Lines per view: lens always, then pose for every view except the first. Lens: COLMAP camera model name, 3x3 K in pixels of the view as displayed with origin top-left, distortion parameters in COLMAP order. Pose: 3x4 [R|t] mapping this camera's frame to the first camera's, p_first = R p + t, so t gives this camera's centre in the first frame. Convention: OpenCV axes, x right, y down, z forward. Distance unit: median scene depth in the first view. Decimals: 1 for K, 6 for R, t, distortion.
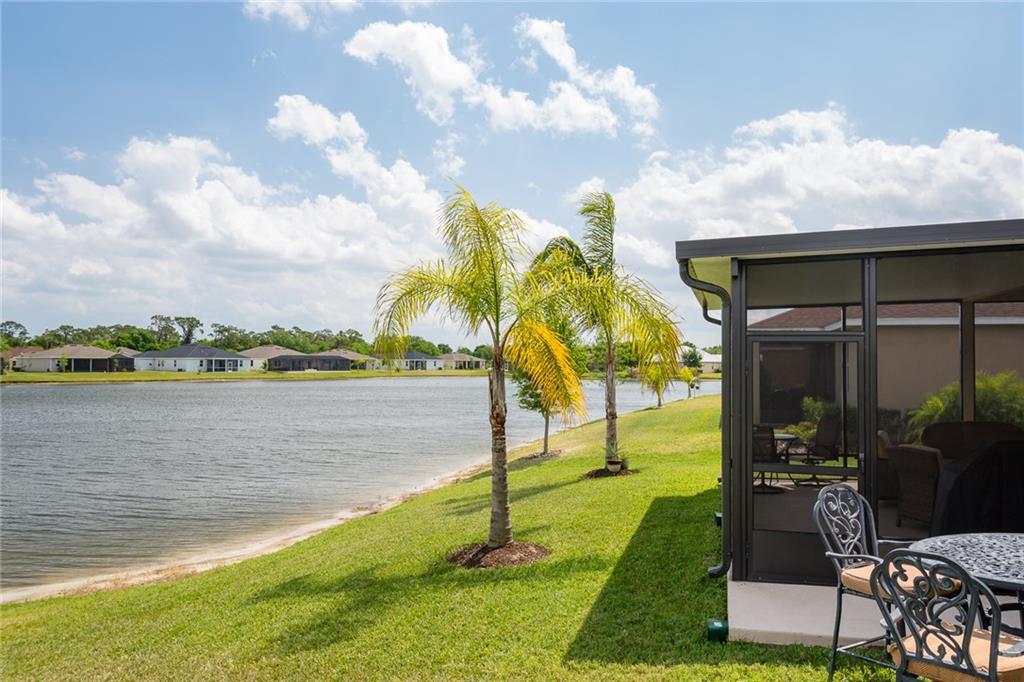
lens RADIAL K [[870.8, 0, 512.0], [0, 870.8, 341.0], [0, 0, 1]] dist [0.046661, -0.168913]
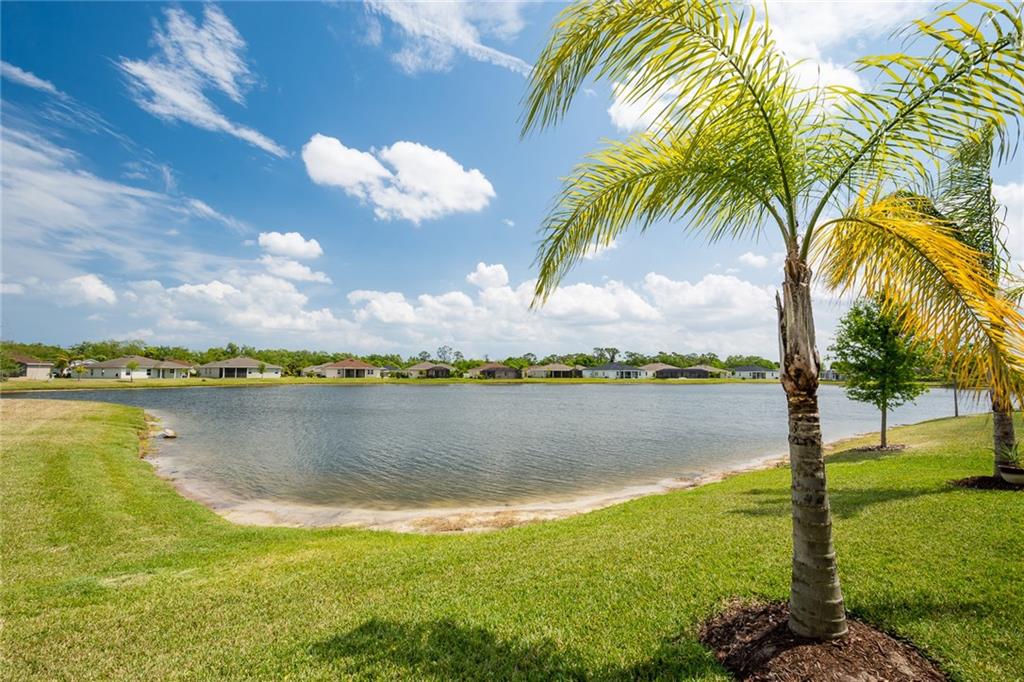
lens RADIAL K [[442.7, 0, 512.0], [0, 442.7, 341.0], [0, 0, 1]] dist [-0.002433, -0.000273]
pose [[0.804374, -0.041794, -0.592651, 0.000798], [0.002223, 0.997727, -0.067344, 0.019760], [0.594119, 0.052852, 0.802639, 0.161761]]
